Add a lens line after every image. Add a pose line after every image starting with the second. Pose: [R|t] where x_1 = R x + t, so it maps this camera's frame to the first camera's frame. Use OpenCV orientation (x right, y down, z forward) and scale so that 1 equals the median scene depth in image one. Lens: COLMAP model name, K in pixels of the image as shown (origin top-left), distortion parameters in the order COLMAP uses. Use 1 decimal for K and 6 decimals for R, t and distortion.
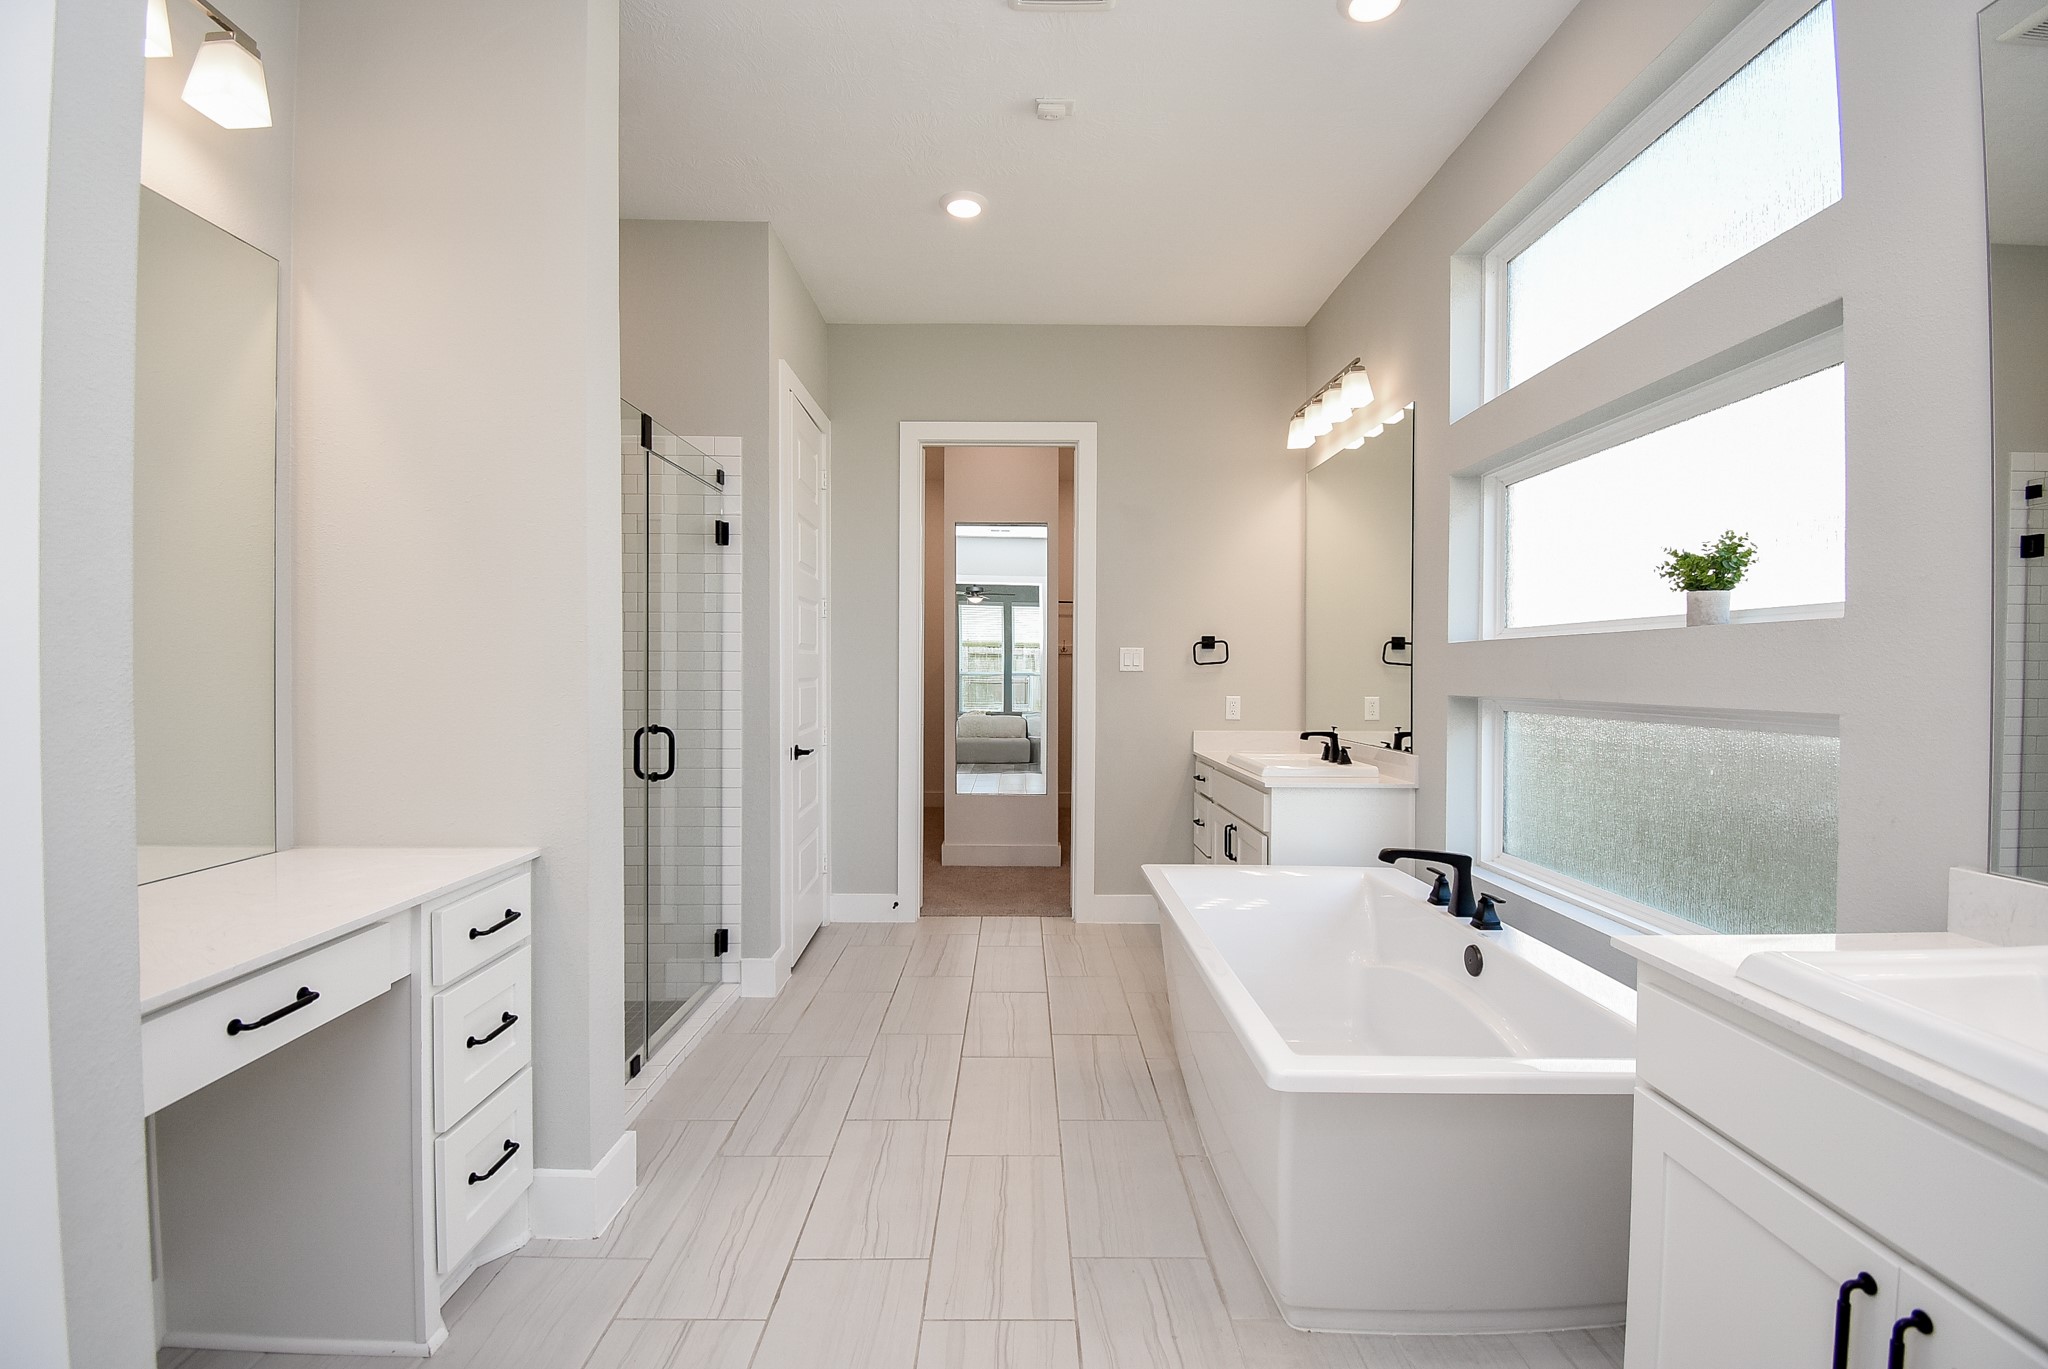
lens RADIAL K [[906.9, 0, 1020.4], [0, 906.9, 678.0], [0, 0, 1]] dist [0.018697, -0.024193]
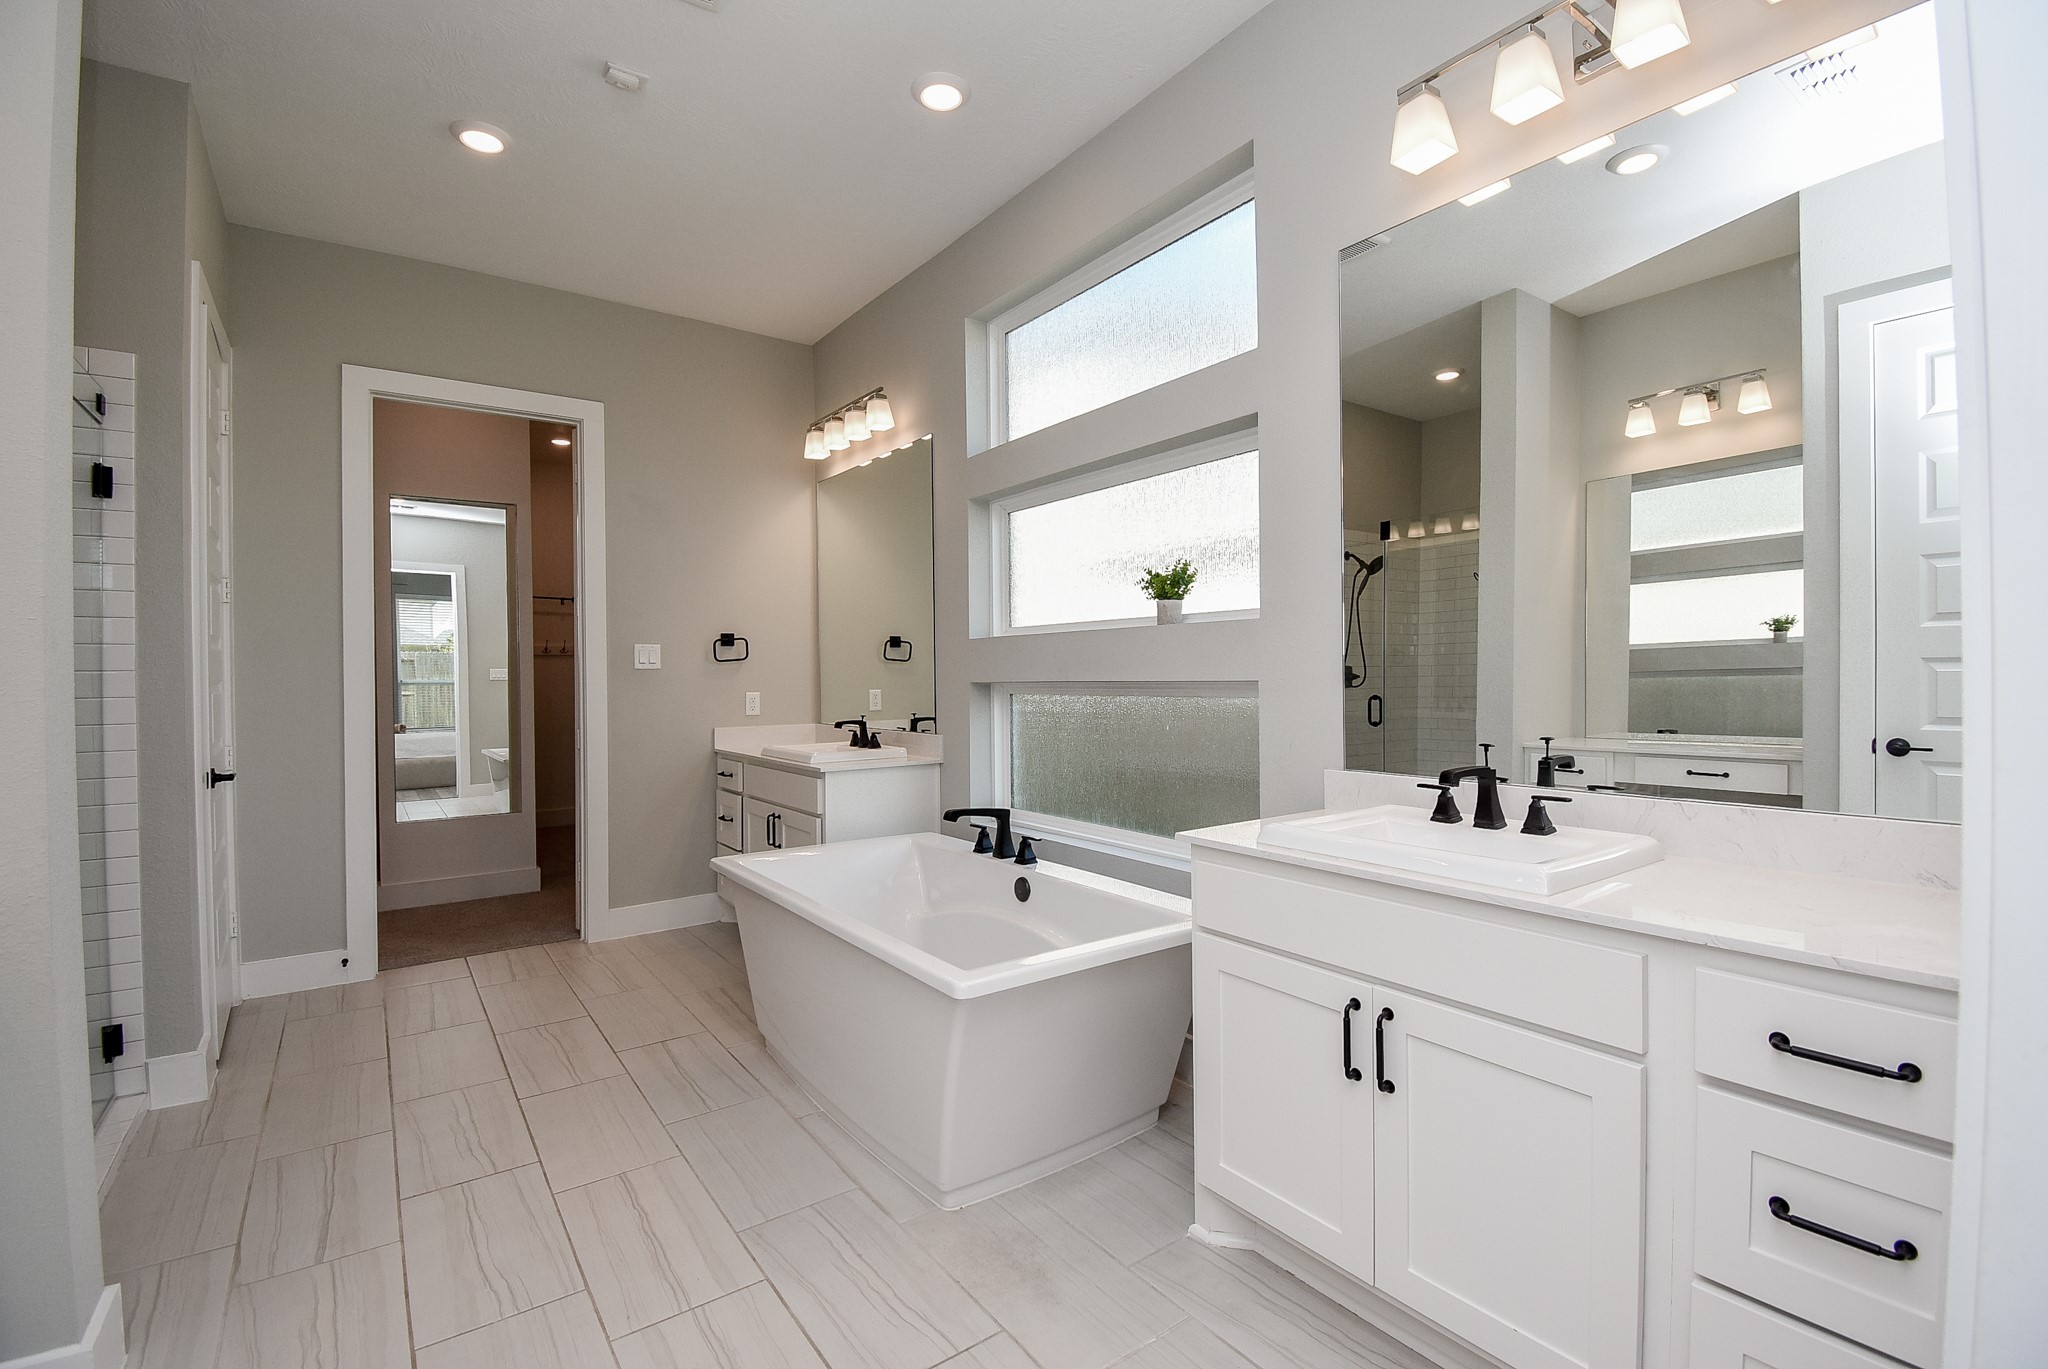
lens RADIAL K [[906.9, 0, 1020.4], [0, 906.9, 678.0], [0, 0, 1]] dist [0.018697, -0.024193]
pose [[0.810608, -0.015953, 0.585372, -0.160565], [0.020024, 0.999799, -0.000481, 0.013595], [-0.585246, 0.012111, 0.810765, -0.011344]]
